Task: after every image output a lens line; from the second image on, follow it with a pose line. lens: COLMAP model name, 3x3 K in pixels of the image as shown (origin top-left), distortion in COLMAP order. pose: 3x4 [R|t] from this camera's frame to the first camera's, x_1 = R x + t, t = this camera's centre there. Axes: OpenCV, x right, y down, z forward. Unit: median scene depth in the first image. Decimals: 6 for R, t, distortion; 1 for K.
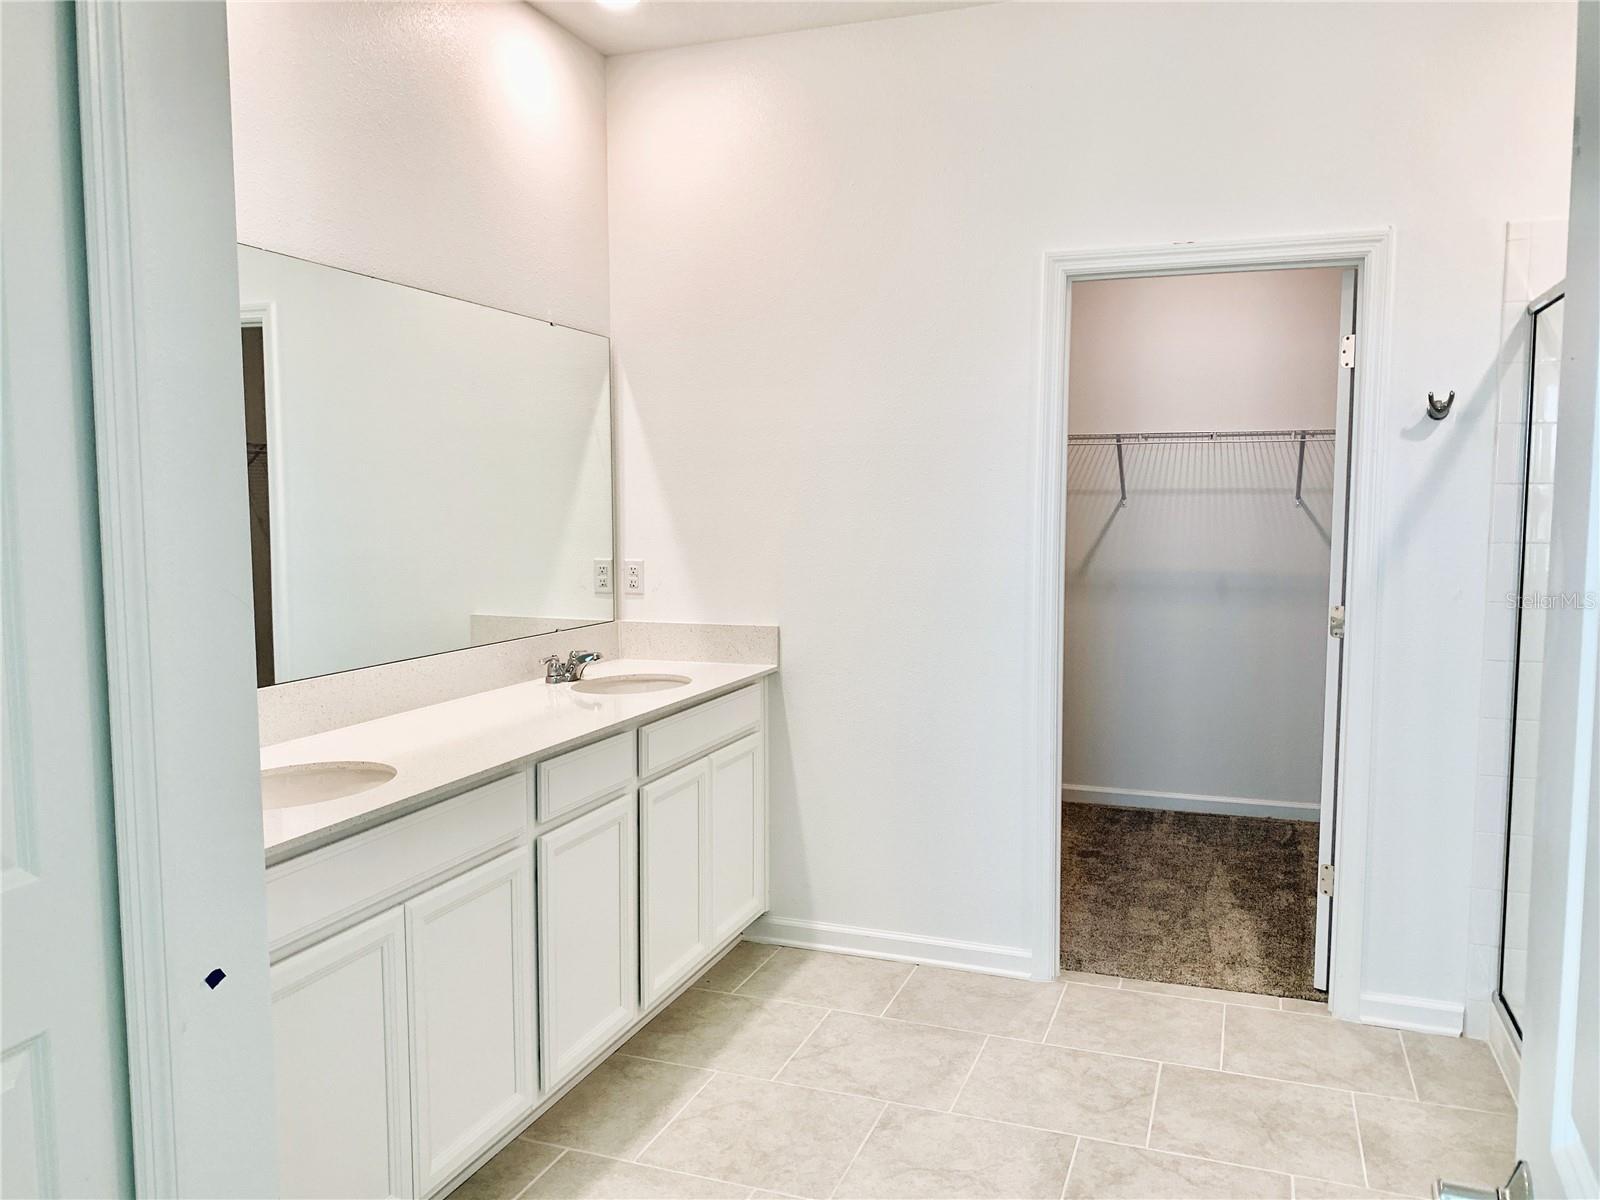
lens RADIAL K [[1210.8, 0, 800.7], [0, 1210.8, 589.8], [0, 0, 1]] dist [0.004574, -0.013814]
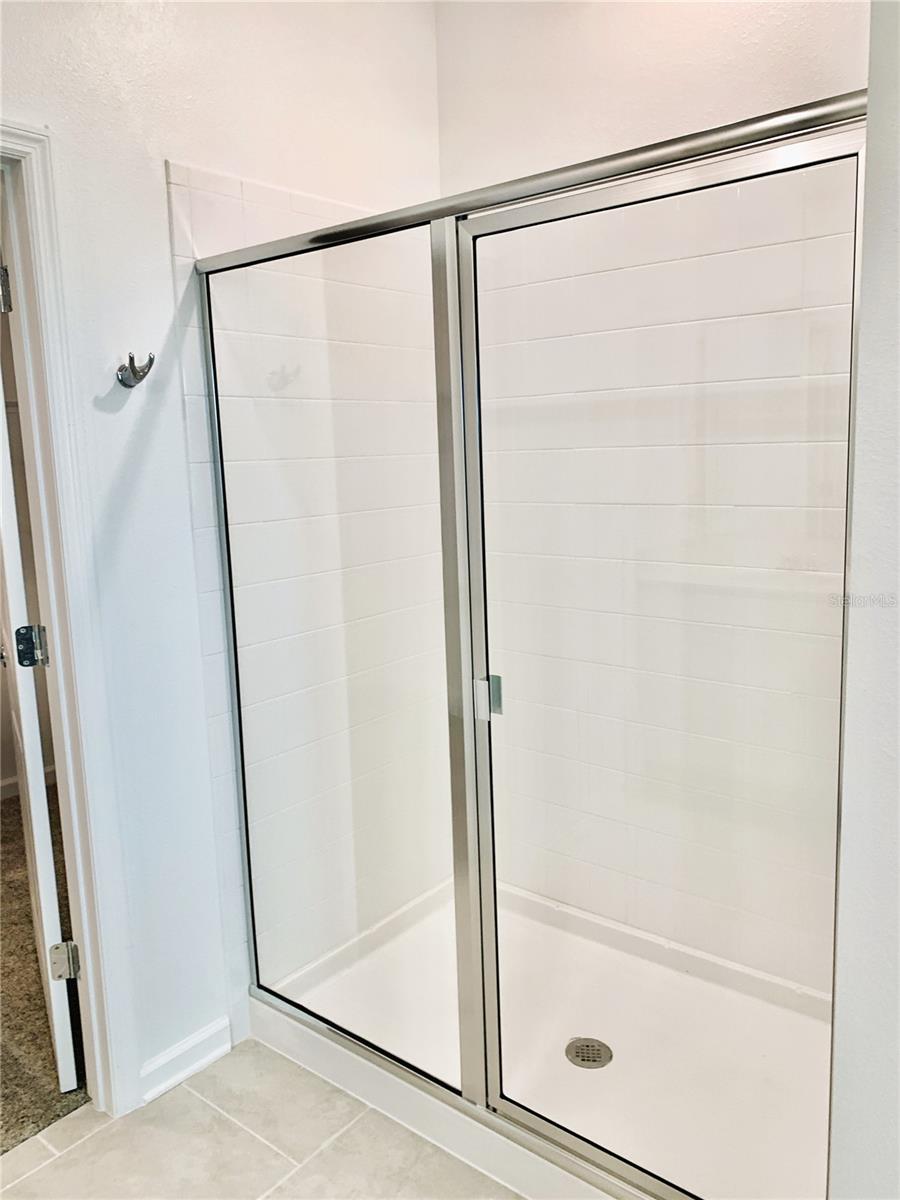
lens RADIAL K [[908.1, 0, 450.6], [0, 908.1, 593.3], [0, 0, 1]] dist [0.004574, -0.013814]
pose [[0.322795, -0.155297, 0.933641, -0.007644], [0.107931, 0.986052, 0.126699, -0.054936], [-0.940295, 0.059871, 0.335054, 0.578374]]
